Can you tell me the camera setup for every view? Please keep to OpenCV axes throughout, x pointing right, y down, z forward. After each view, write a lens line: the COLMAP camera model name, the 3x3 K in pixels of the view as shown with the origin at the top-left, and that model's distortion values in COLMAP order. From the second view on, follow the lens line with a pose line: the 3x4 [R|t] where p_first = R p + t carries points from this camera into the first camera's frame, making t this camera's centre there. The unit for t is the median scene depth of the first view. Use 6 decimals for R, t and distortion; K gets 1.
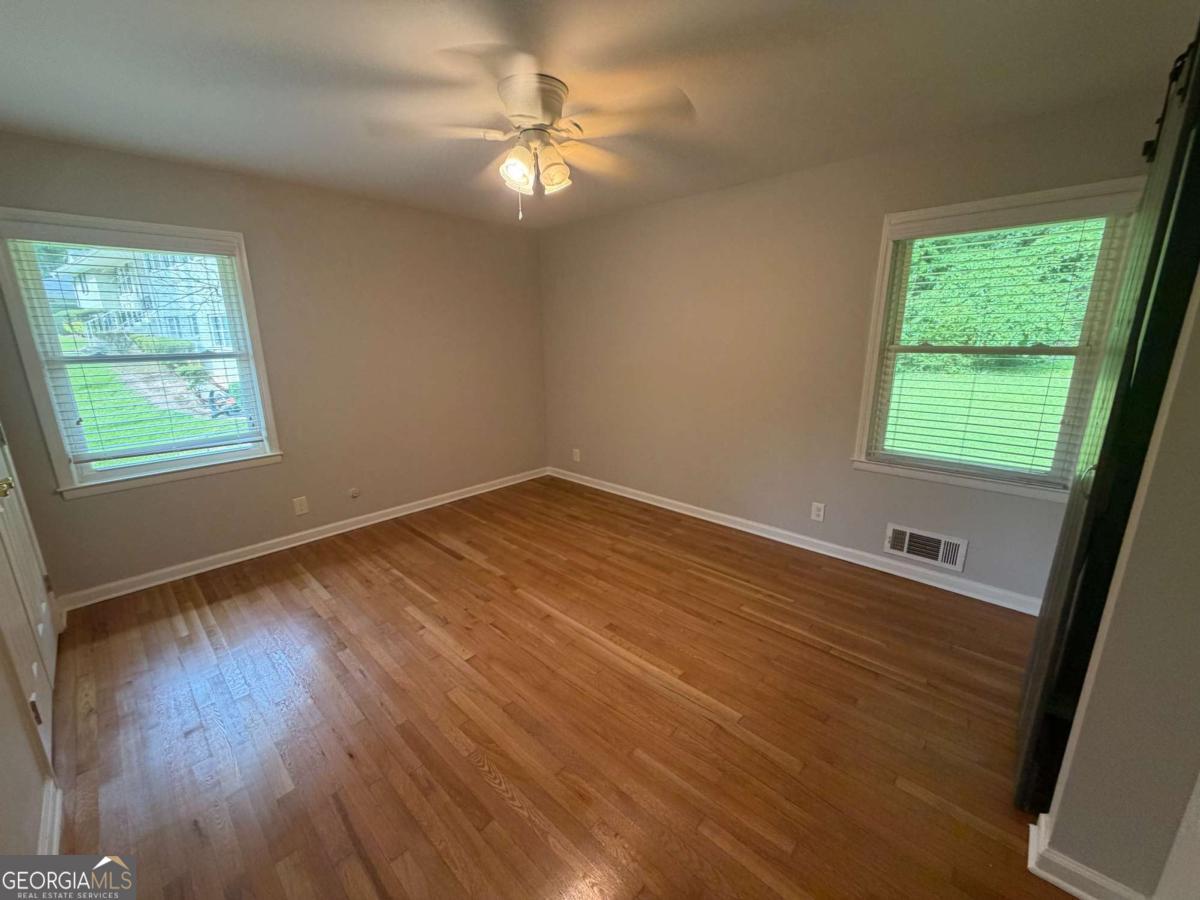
lens RADIAL K [[478.0, 0, 593.8], [0, 478.0, 449.8], [0, 0, 1]] dist [-0.000802, -0.000230]
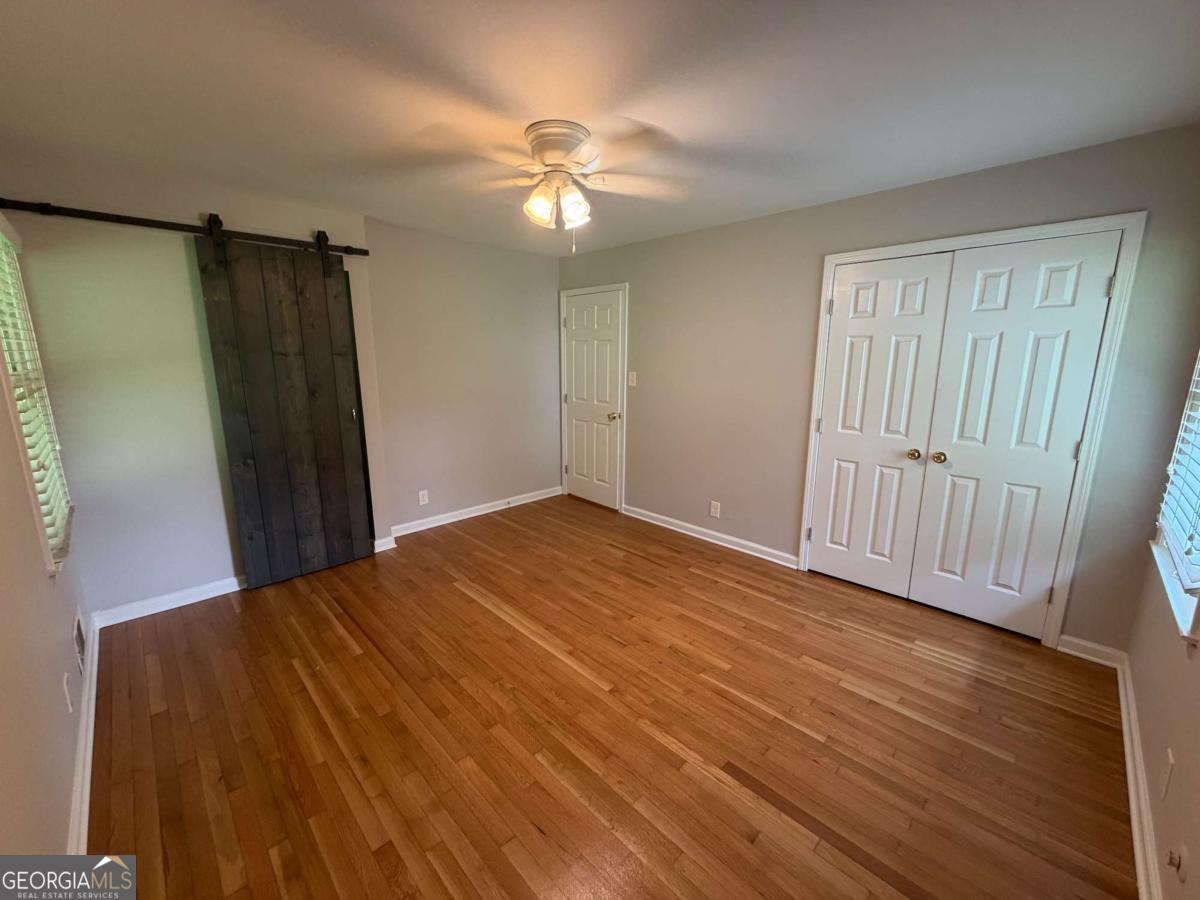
lens RADIAL K [[478.0, 0, 593.8], [0, 478.0, 449.8], [0, 0, 1]] dist [-0.000802, -0.000230]
pose [[-0.999500, 0.001108, 0.031599, -0.157283], [0.014371, 0.906107, 0.422804, -0.375739], [-0.028164, 0.423047, -0.905670, 1.514765]]
